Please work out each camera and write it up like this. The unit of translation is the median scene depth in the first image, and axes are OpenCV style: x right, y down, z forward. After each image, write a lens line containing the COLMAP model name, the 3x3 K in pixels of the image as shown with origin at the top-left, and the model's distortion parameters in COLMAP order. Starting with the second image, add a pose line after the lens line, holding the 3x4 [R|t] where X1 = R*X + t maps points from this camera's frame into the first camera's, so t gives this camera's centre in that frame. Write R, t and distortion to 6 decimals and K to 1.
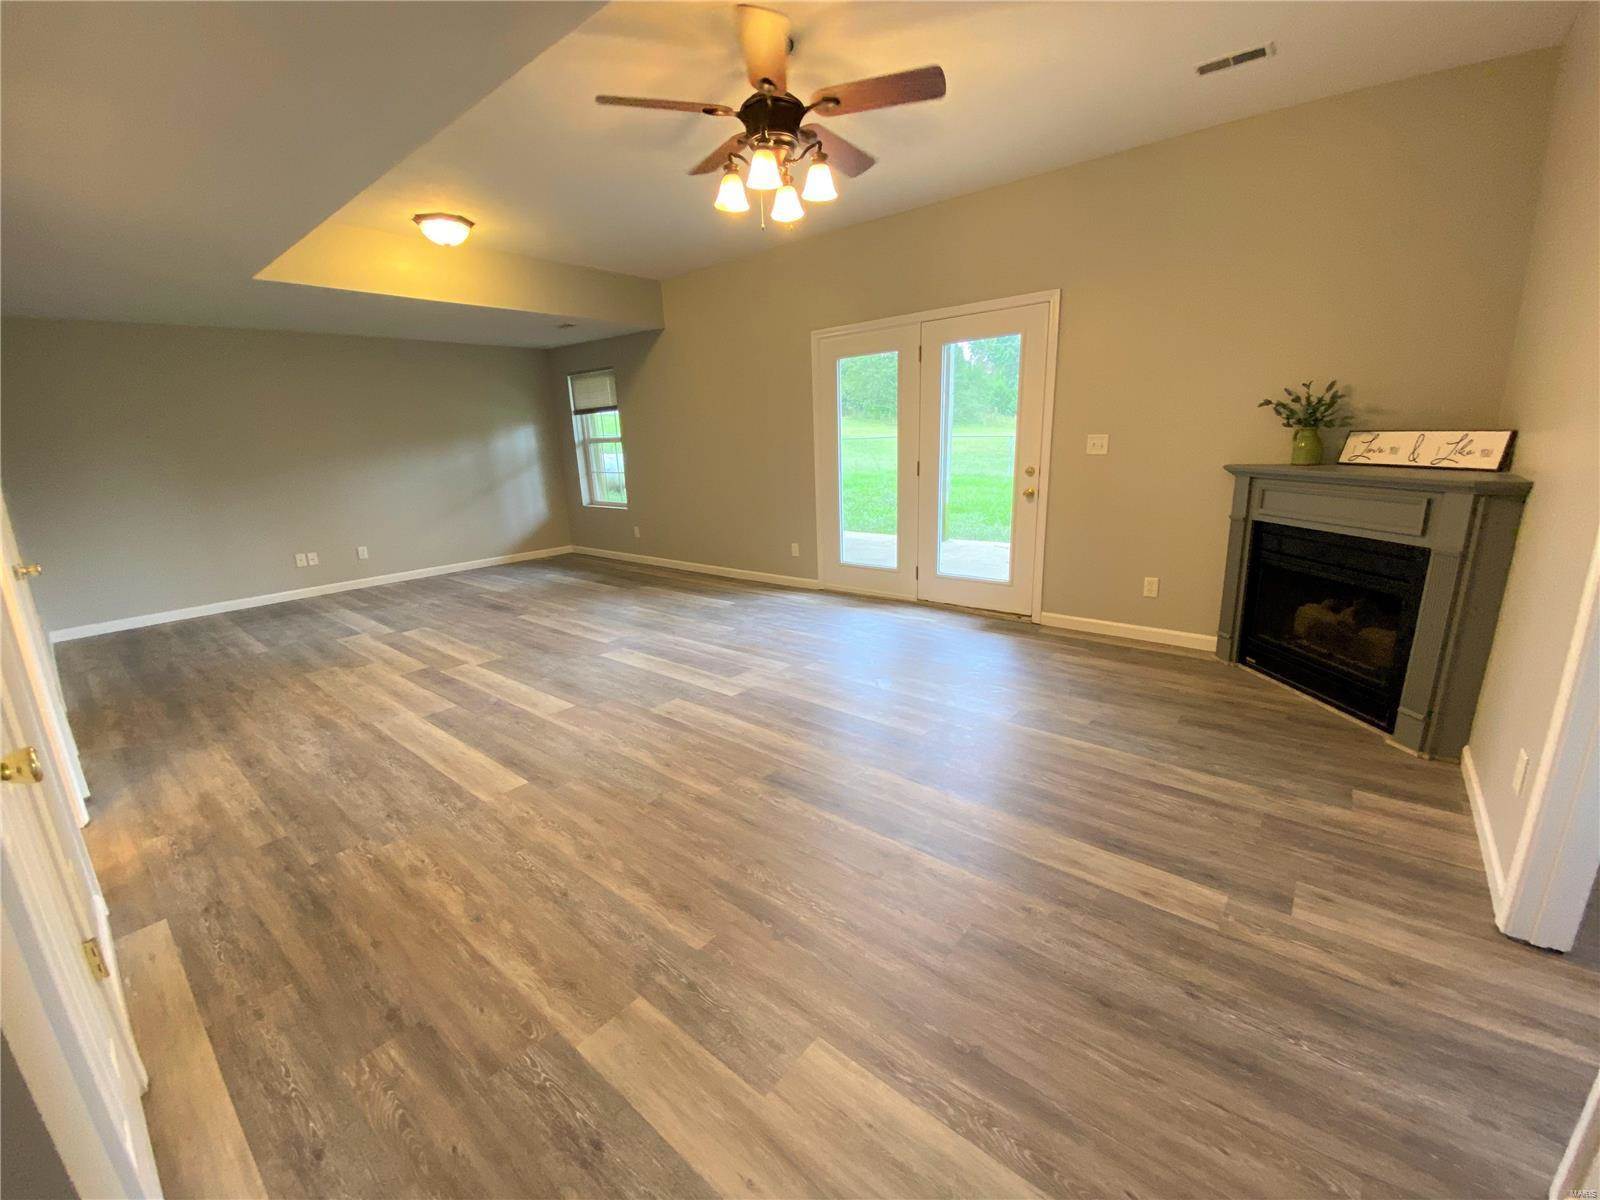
lens RADIAL K [[662.2, 0, 800.8], [0, 662.2, 595.3], [0, 0, 1]] dist [0.051639, -0.036614]
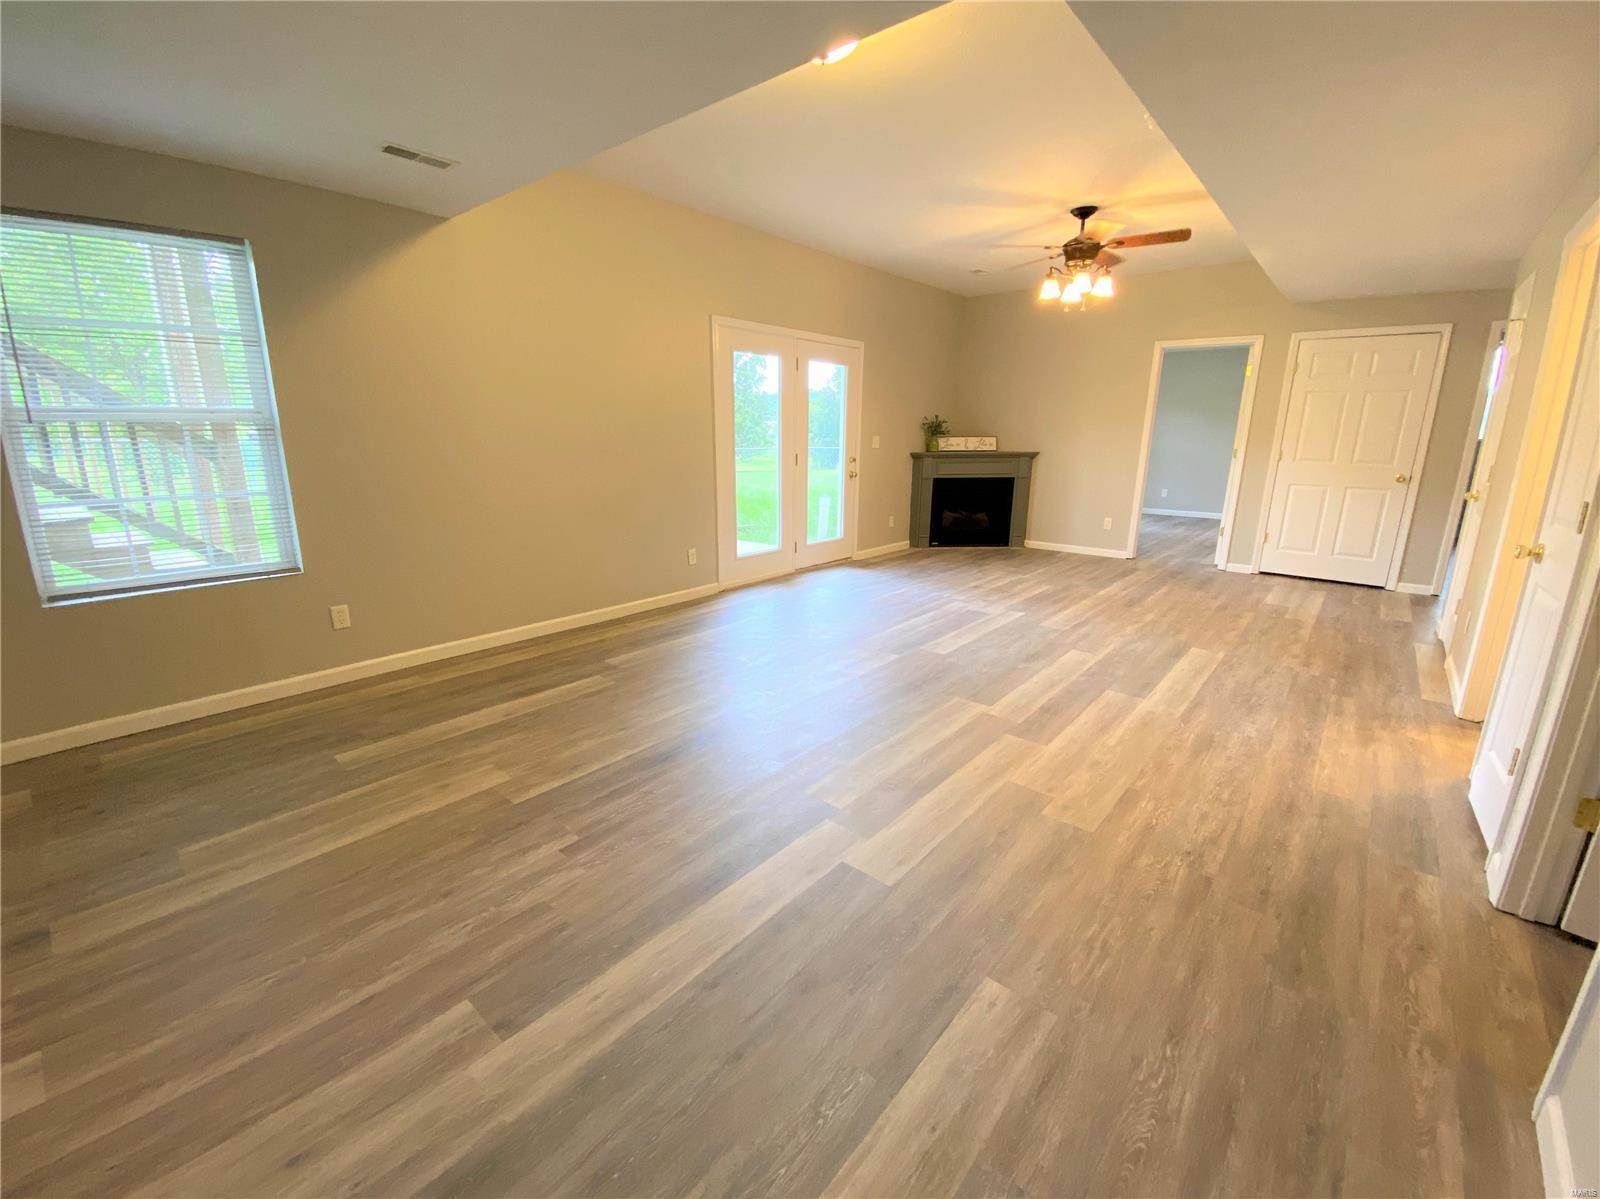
lens RADIAL K [[652.1, 0, 819.7], [0, 652.1, 598.0], [0, 0, 1]] dist [-0.010736, -0.014338]
pose [[-0.006248, -0.202978, 0.979163, -1.319915], [0.231937, 0.952186, 0.198865, -0.228685], [-0.972711, 0.228347, 0.041129, 1.260970]]
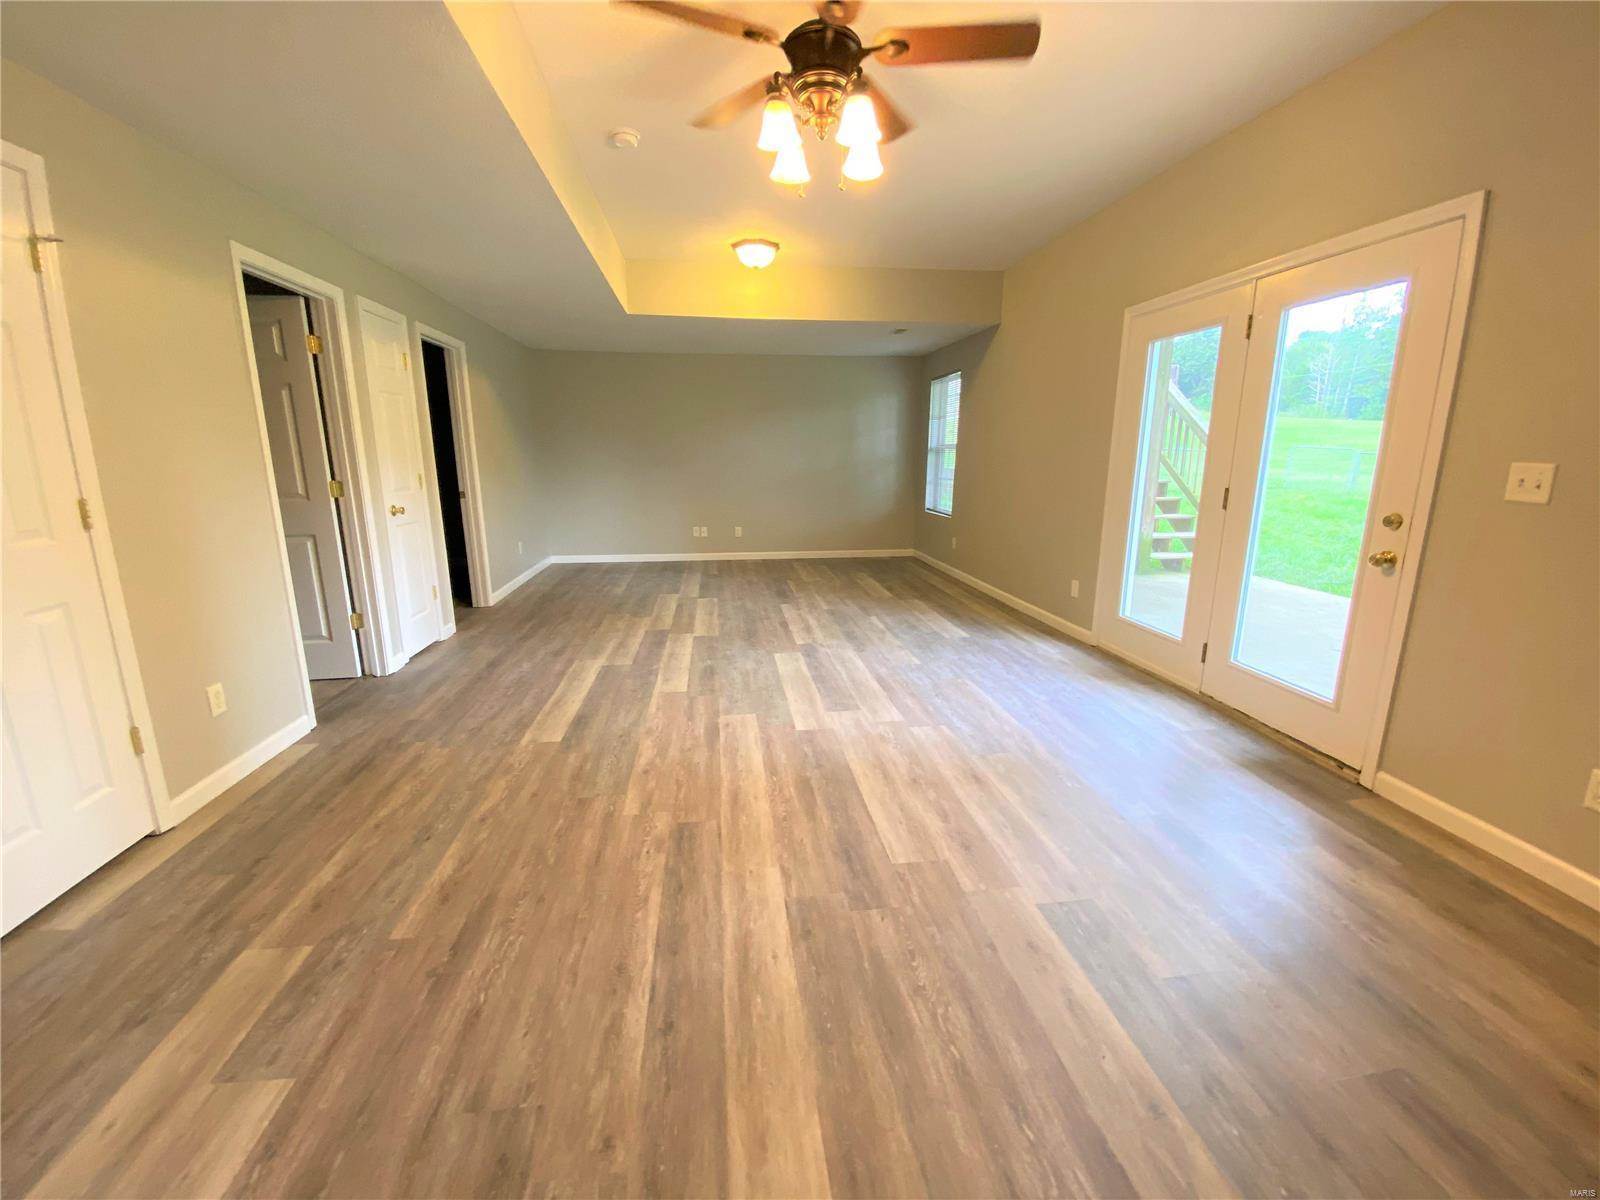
lens RADIAL K [[662.2, 0, 800.8], [0, 662.2, 595.3], [0, 0, 1]] dist [0.051639, -0.036614]
pose [[0.732143, 0.180964, -0.656673, 0.424383], [-0.186757, 0.980450, 0.061969, -0.077331], [0.655049, 0.077268, 0.751625, 0.292634]]
